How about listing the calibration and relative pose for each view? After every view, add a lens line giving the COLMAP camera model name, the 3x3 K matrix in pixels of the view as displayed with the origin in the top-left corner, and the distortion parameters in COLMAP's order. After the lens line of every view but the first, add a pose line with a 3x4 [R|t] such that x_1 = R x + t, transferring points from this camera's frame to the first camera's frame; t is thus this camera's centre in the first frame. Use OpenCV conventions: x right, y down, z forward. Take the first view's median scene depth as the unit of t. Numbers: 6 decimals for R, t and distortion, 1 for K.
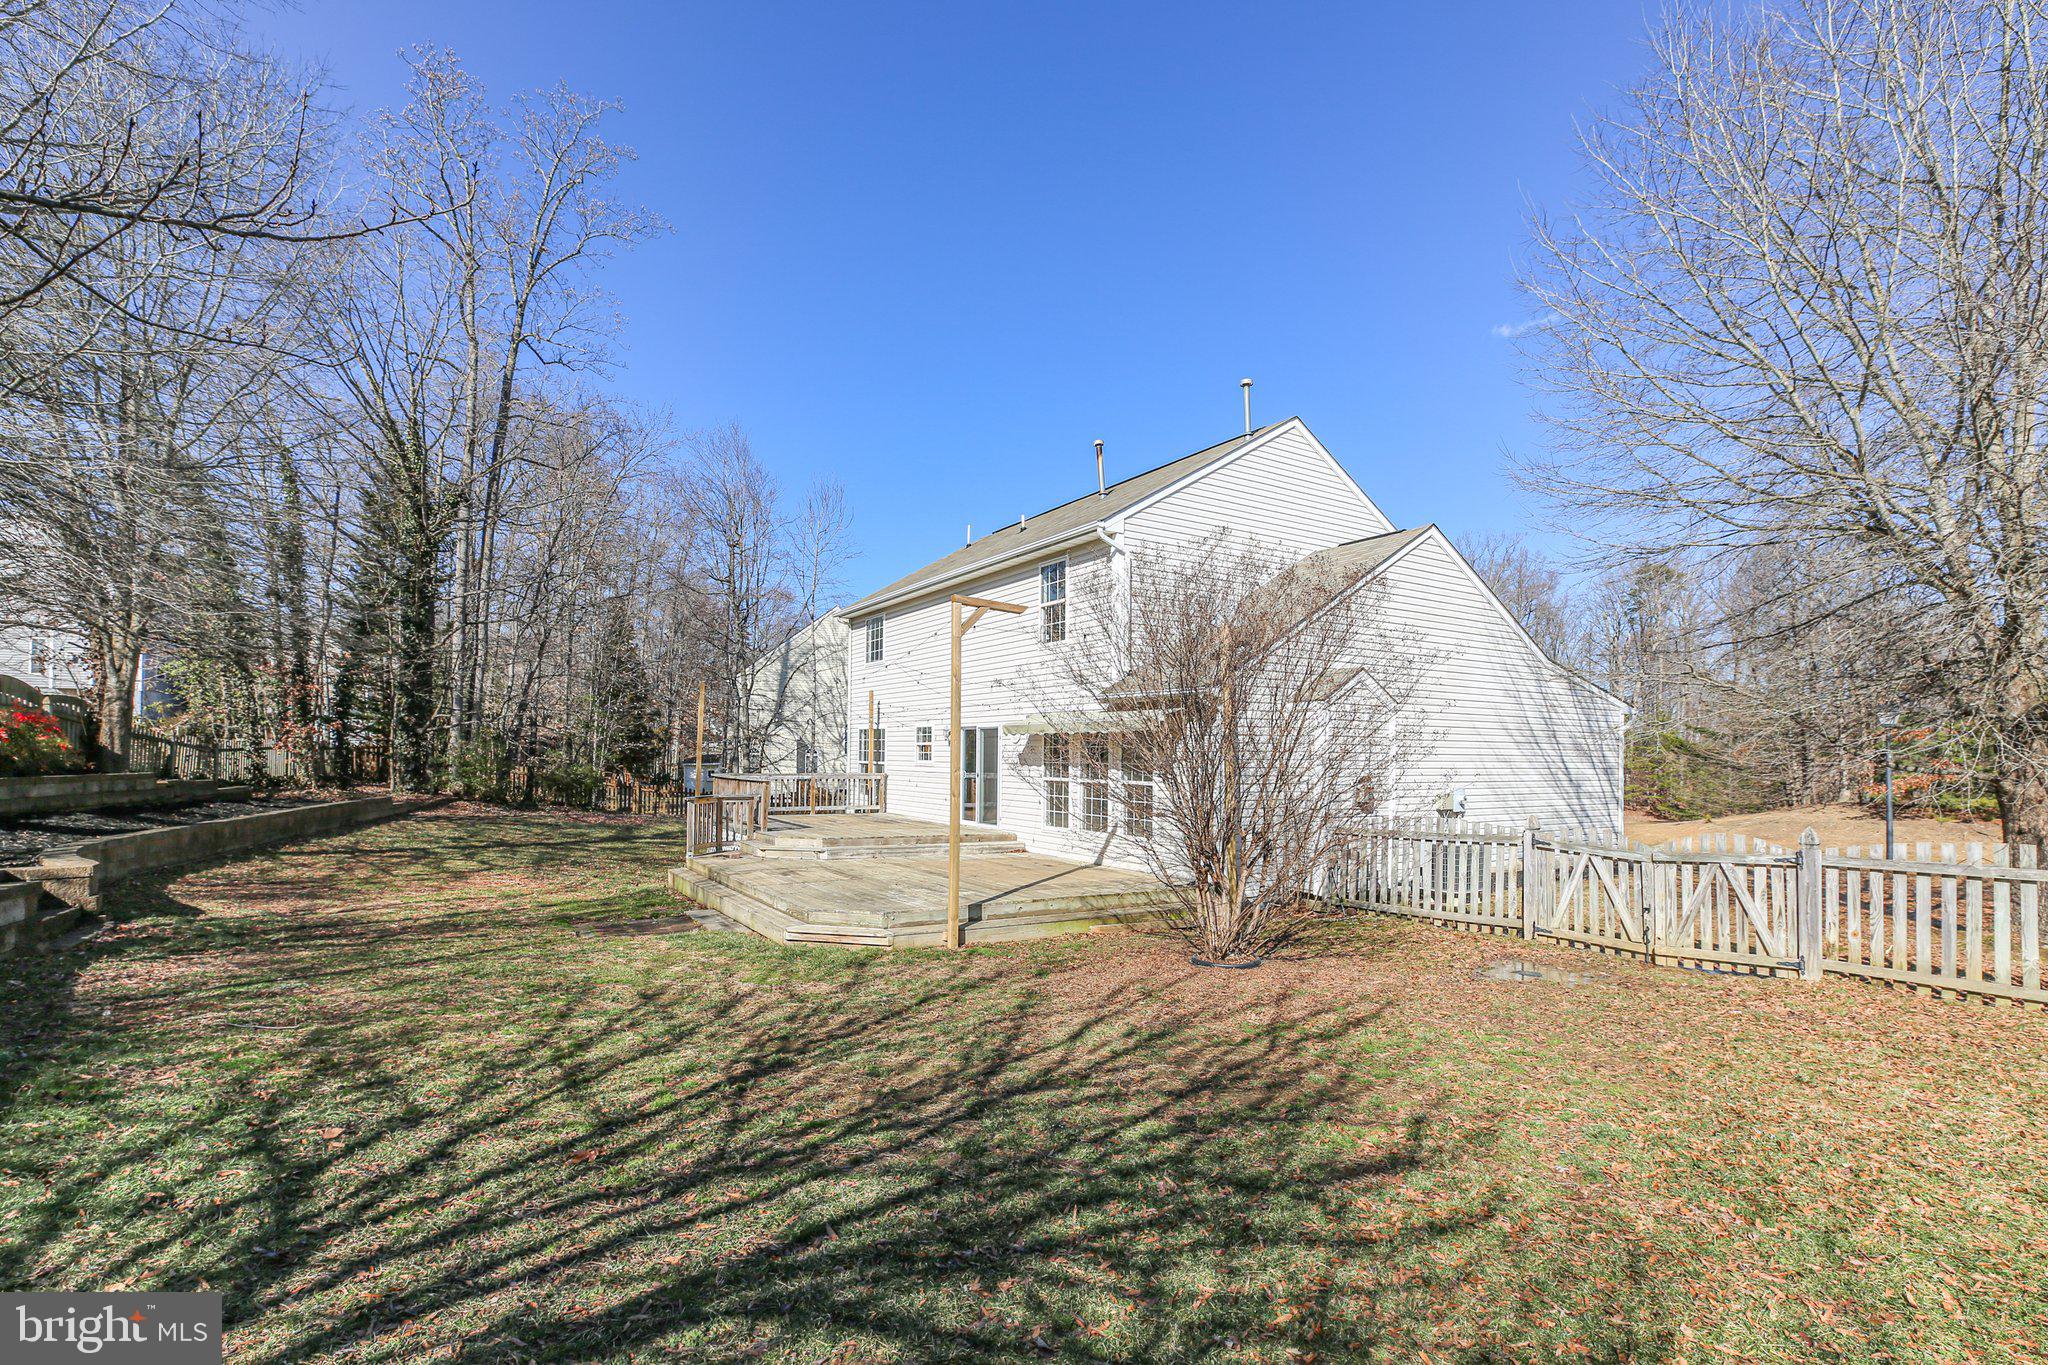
lens RADIAL K [[950.6, 0, 1065.5], [0, 950.6, 739.8], [0, 0, 1]] dist [-0.001082, 0.000106]
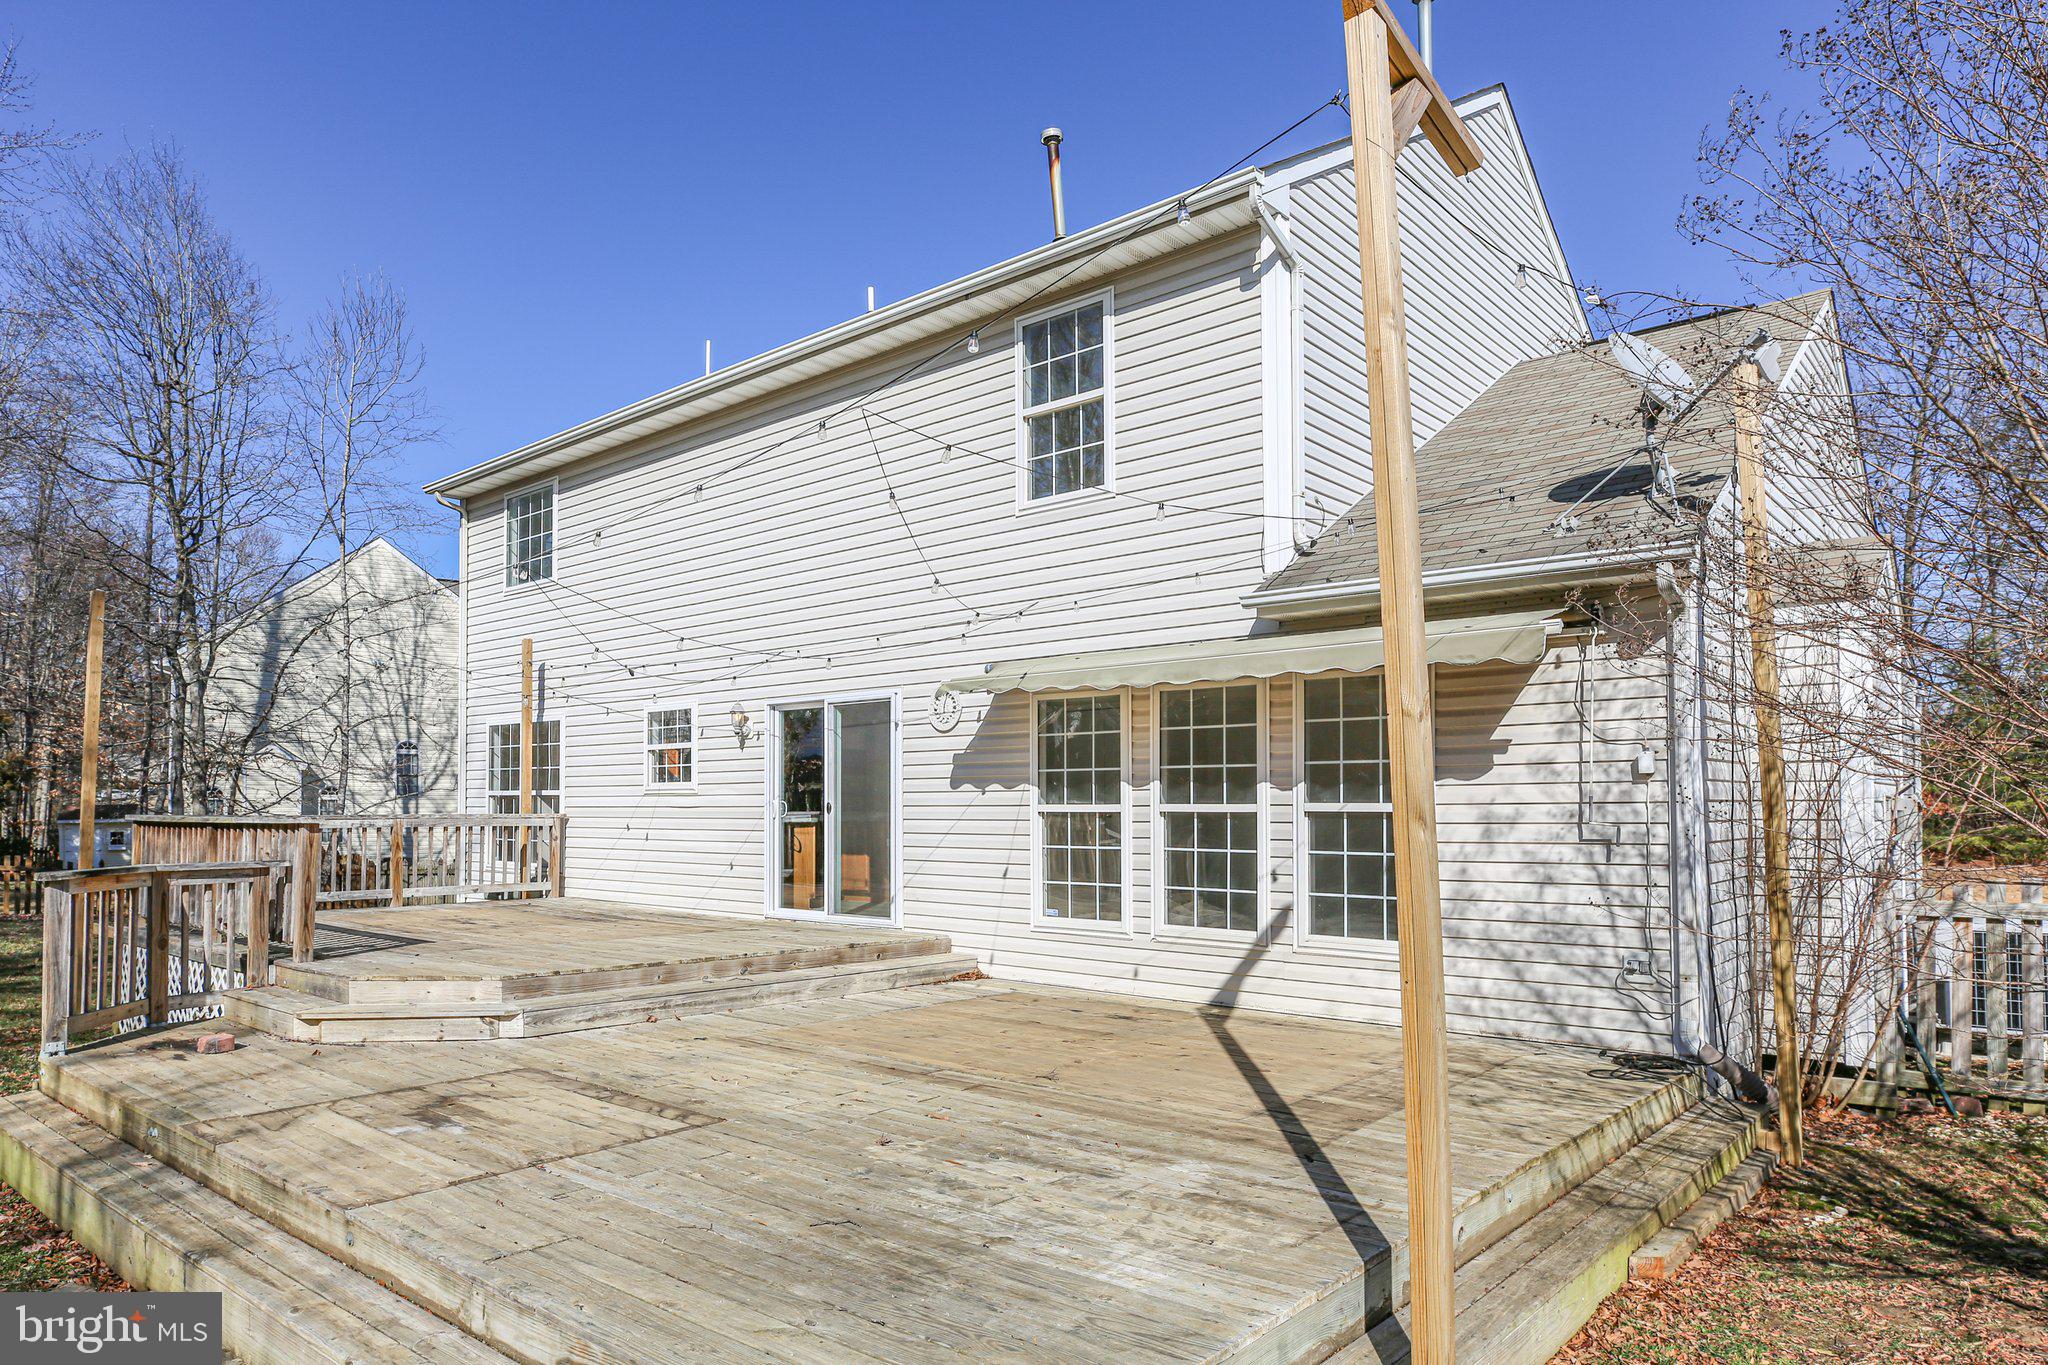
lens RADIAL K [[1208.9, 0, 1058.9], [0, 1208.9, 783.1], [0, 0, 1]] dist [0.007557, 0.002090]
pose [[0.954180, -0.004205, 0.299203, -0.172186], [0.005484, 0.999979, -0.003438, 0.029904], [-0.299183, 0.004921, 0.954183, 0.450641]]
